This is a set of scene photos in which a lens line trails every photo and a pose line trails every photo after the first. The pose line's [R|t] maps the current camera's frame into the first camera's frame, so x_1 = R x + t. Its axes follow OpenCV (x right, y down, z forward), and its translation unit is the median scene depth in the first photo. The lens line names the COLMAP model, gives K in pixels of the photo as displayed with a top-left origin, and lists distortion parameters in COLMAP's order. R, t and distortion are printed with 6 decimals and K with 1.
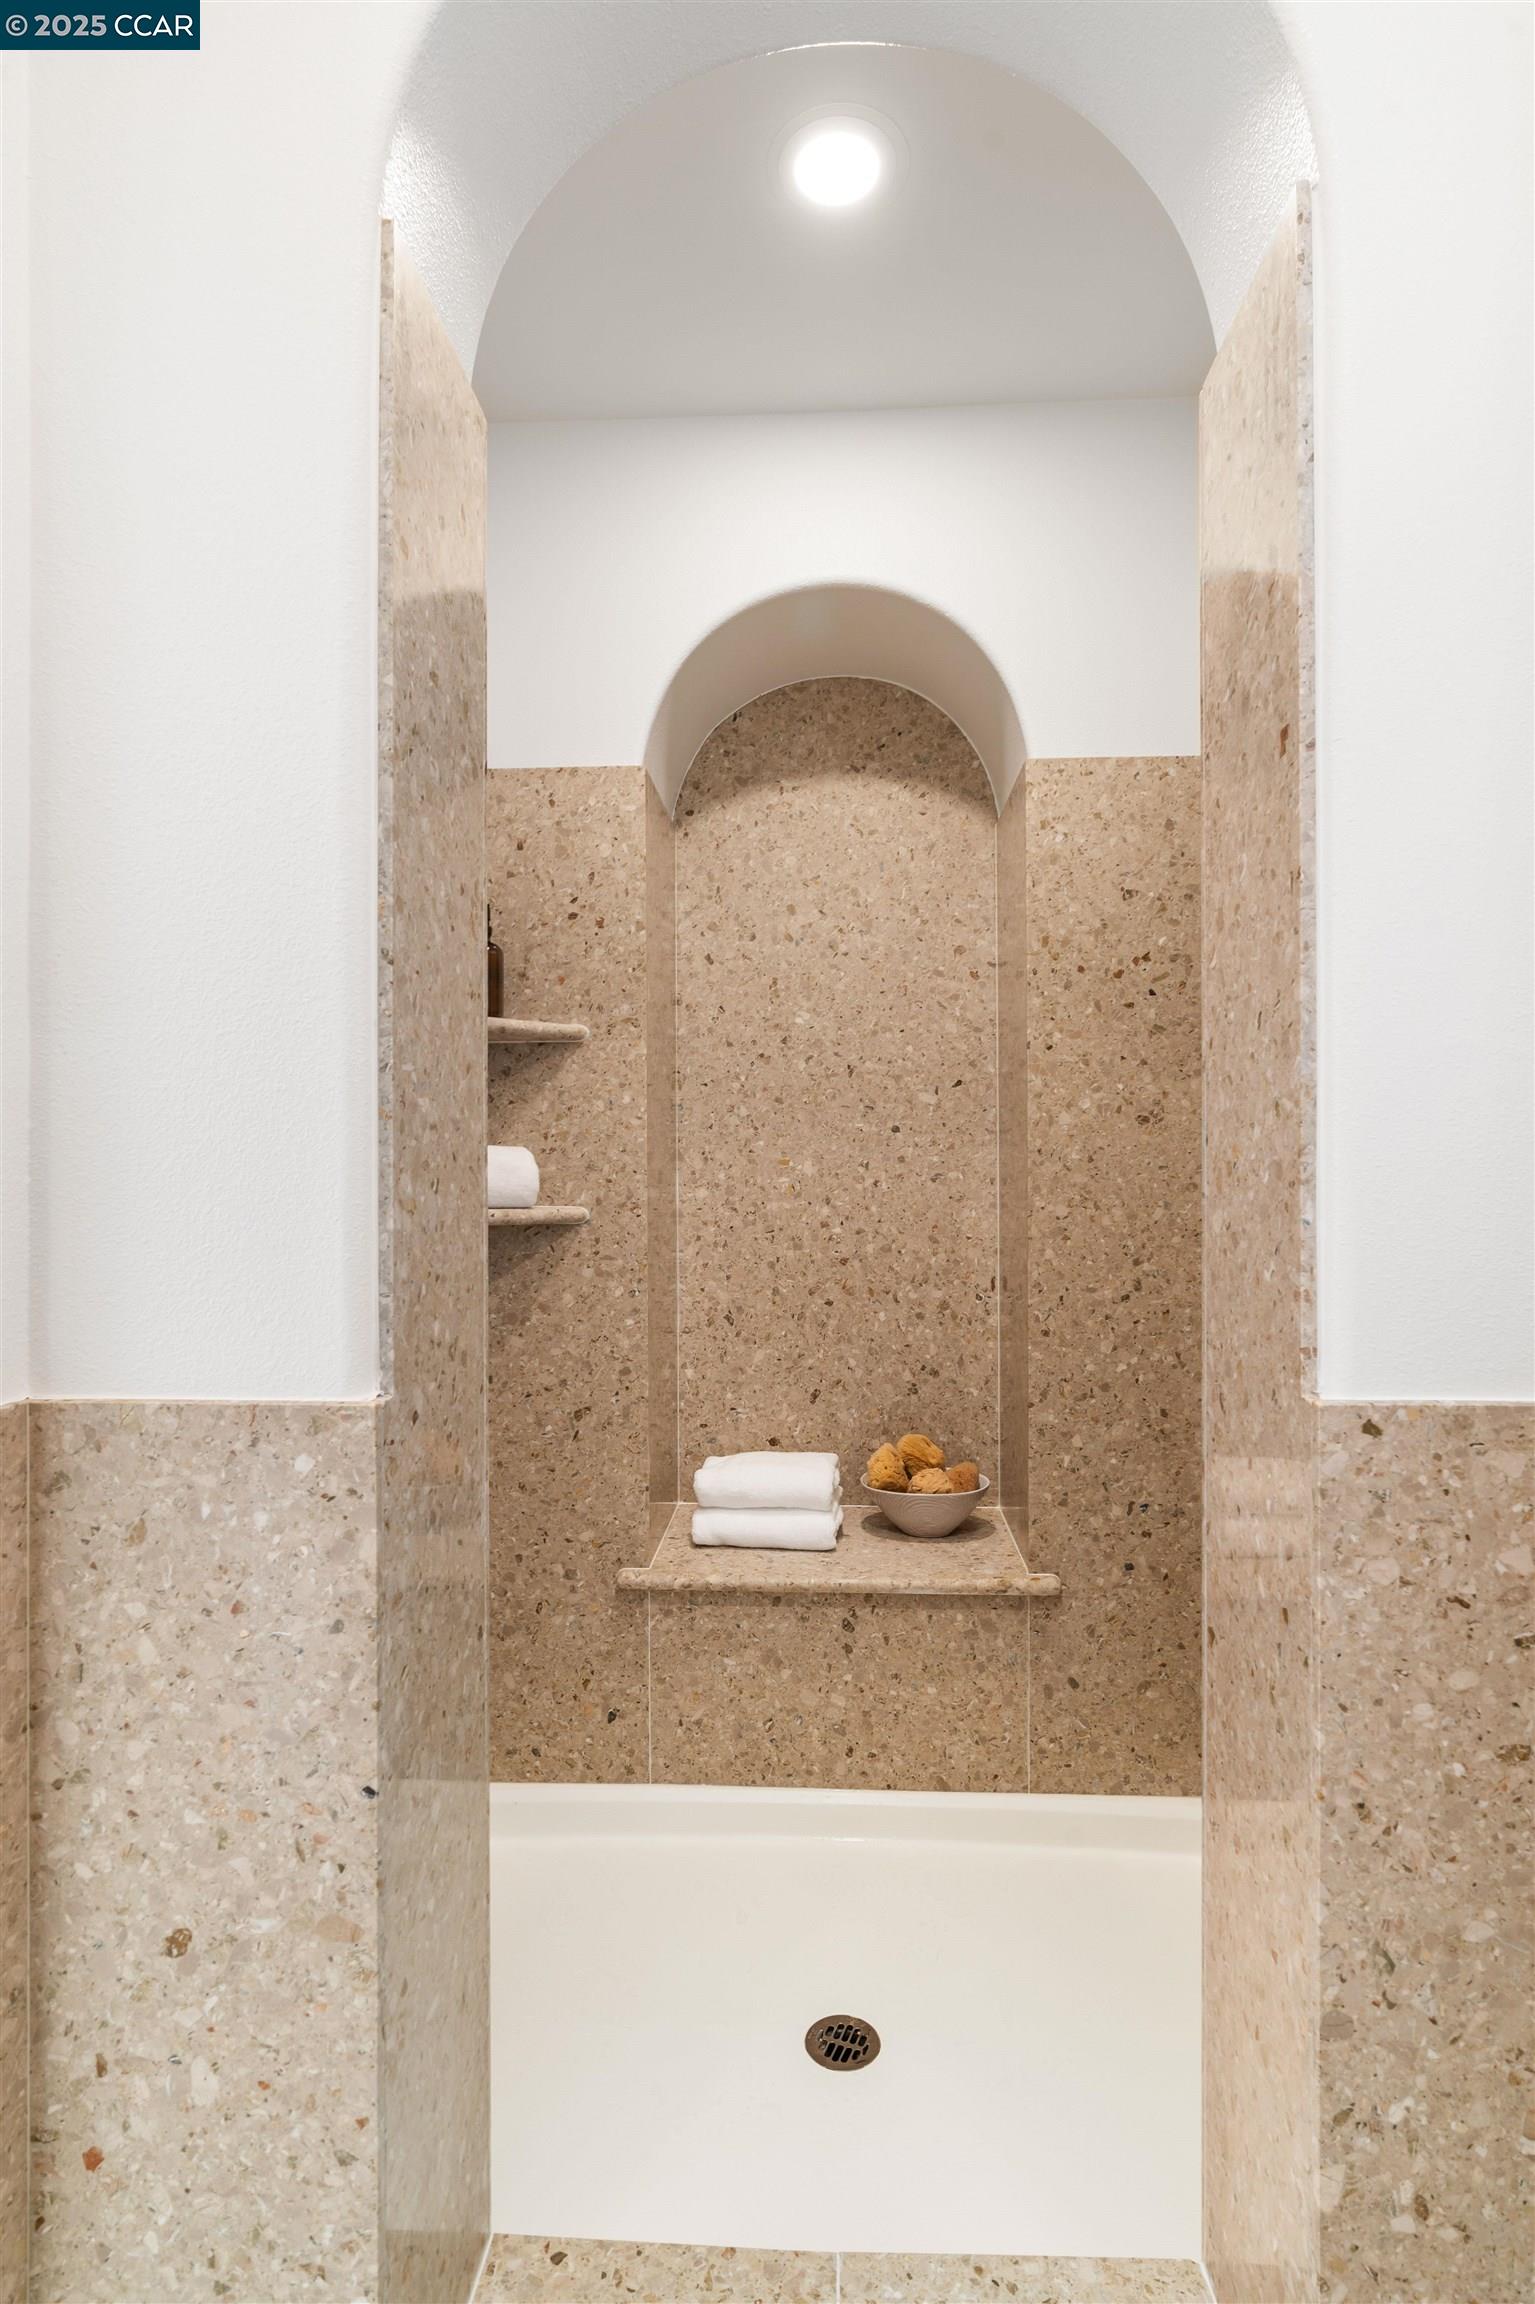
lens RADIAL K [[1148.4, 0, 775.1], [0, 1148.4, 1155.7], [0, 0, 1]] dist [0.015044, 0.000145]
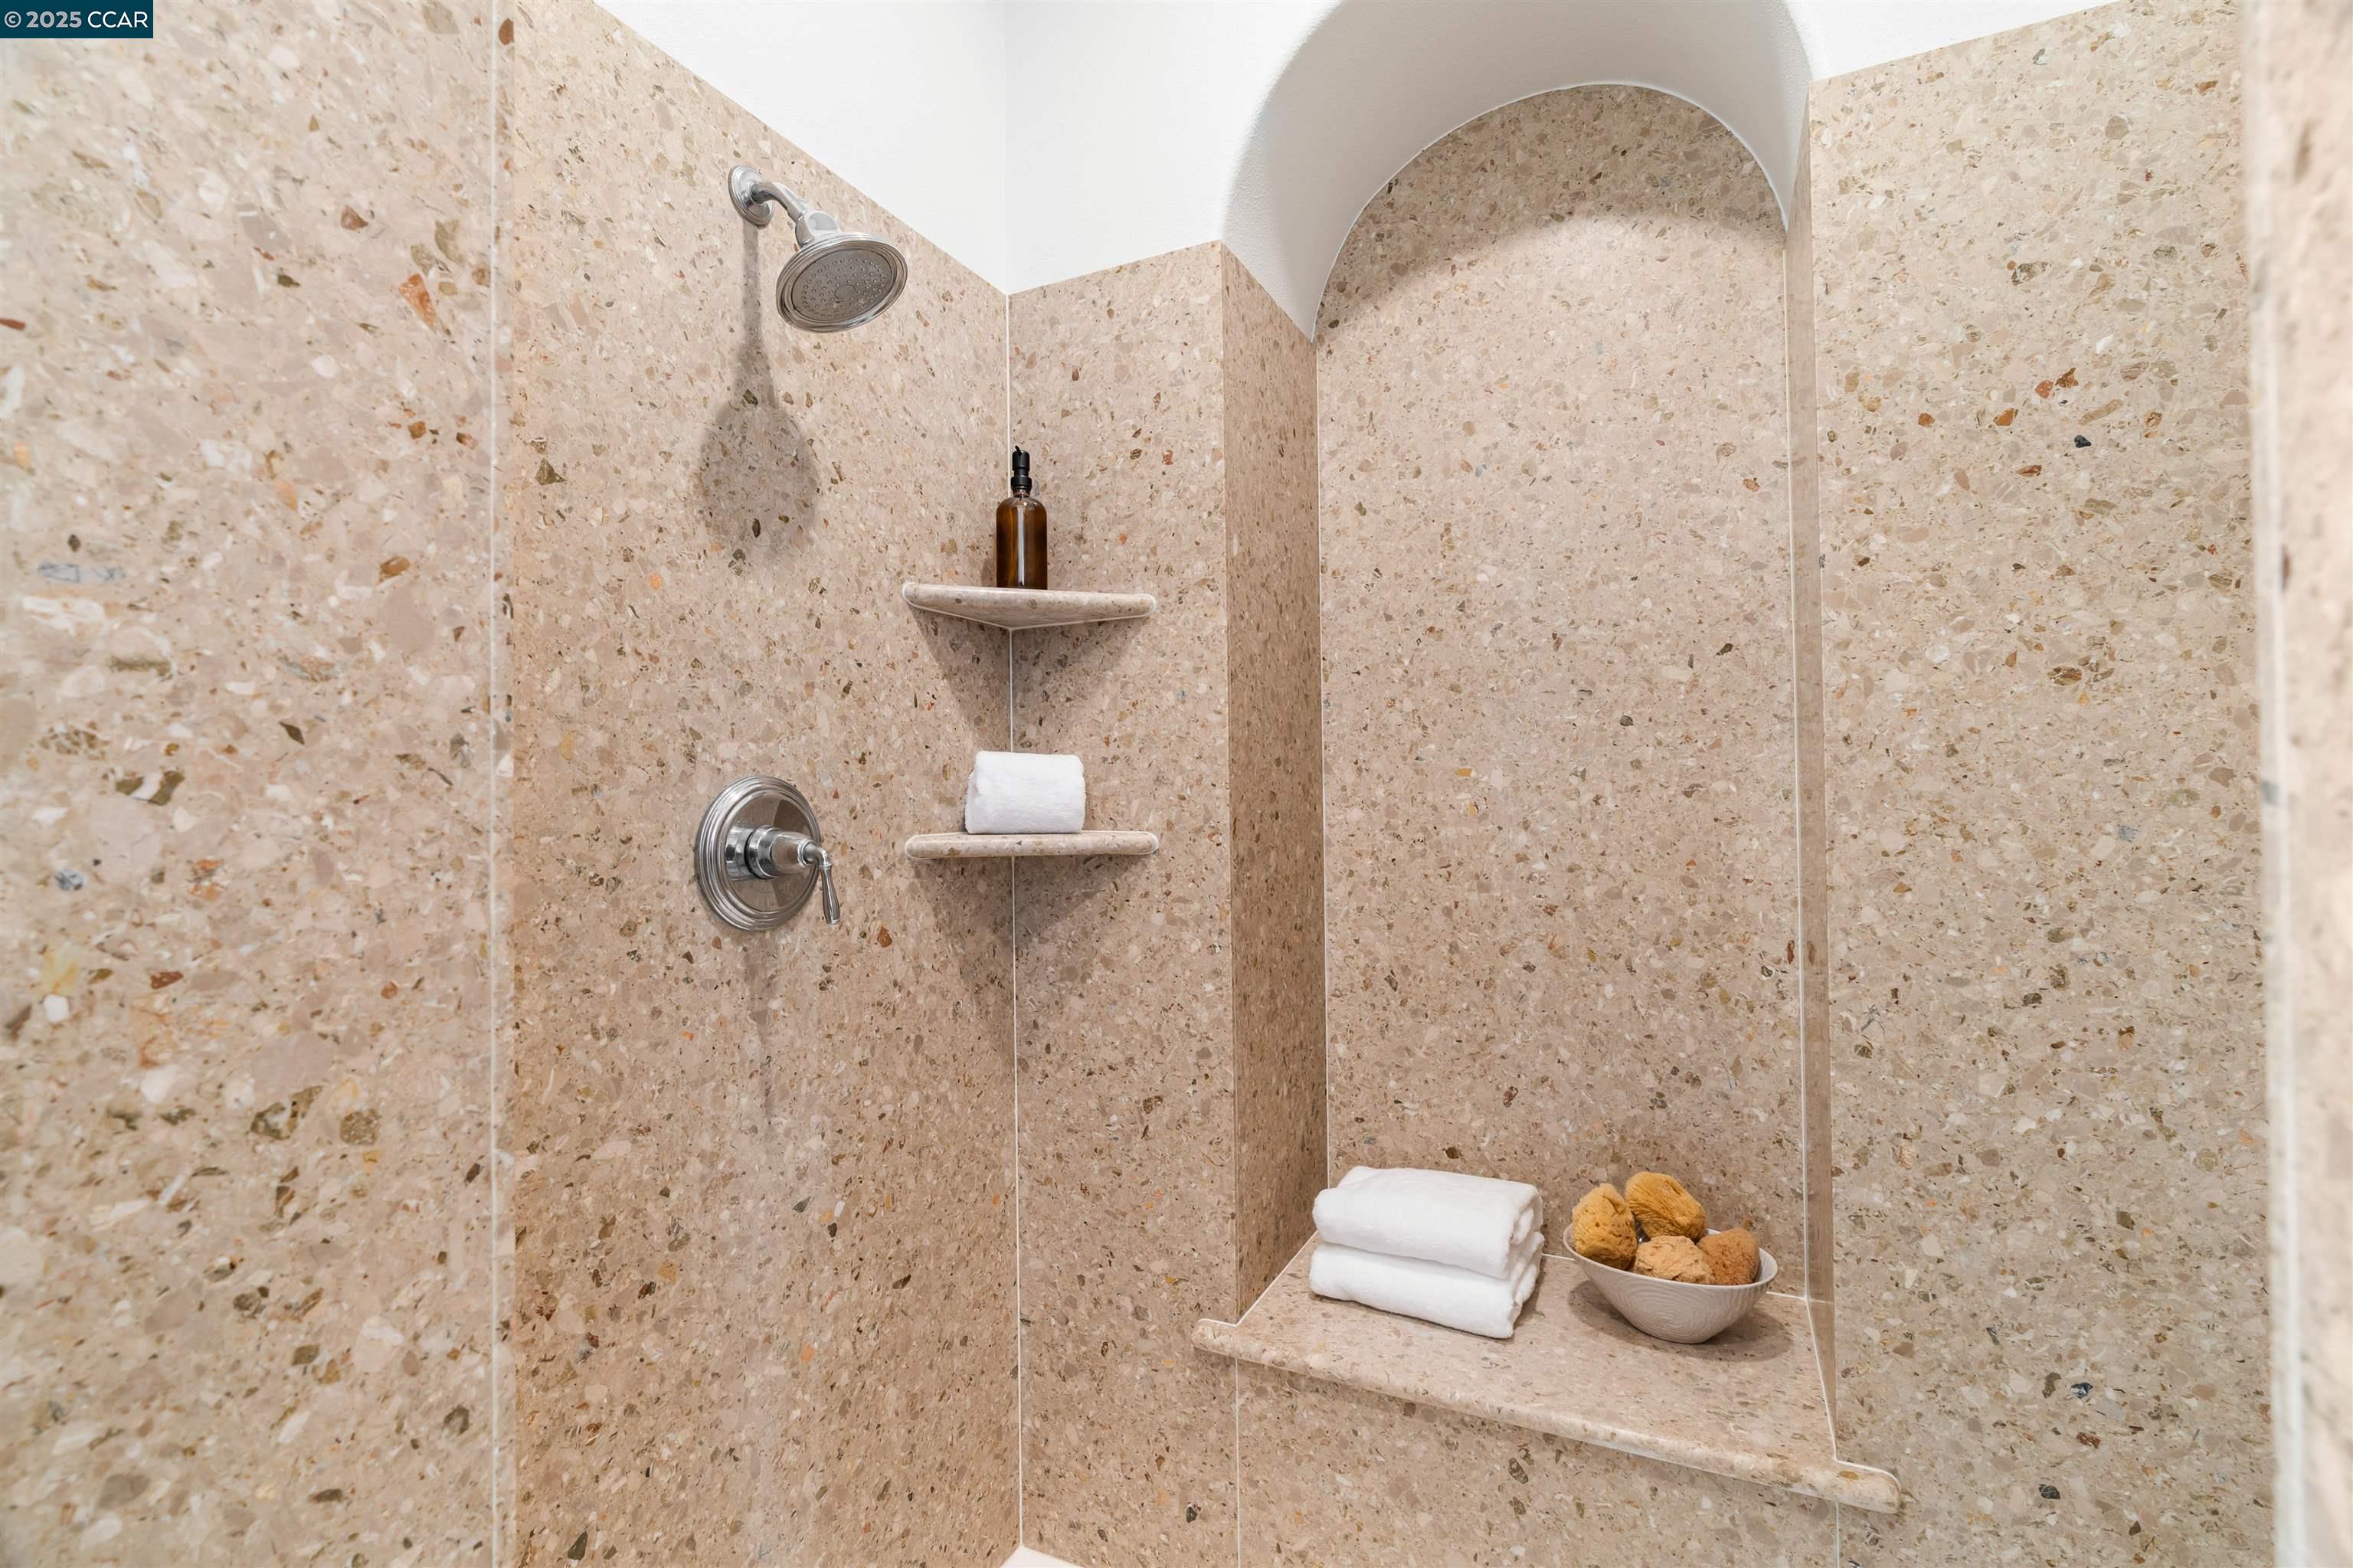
lens RADIAL K [[1077.5, 0, 1161.3], [0, 1077.5, 780.9], [0, 0, 1]] dist [-0.002082, 0.002504]
pose [[0.918113, -0.015903, -0.395999, 0.123866], [0.014637, 0.999874, -0.006218, 0.015328], [0.396048, -0.000088, 0.918230, 0.350276]]
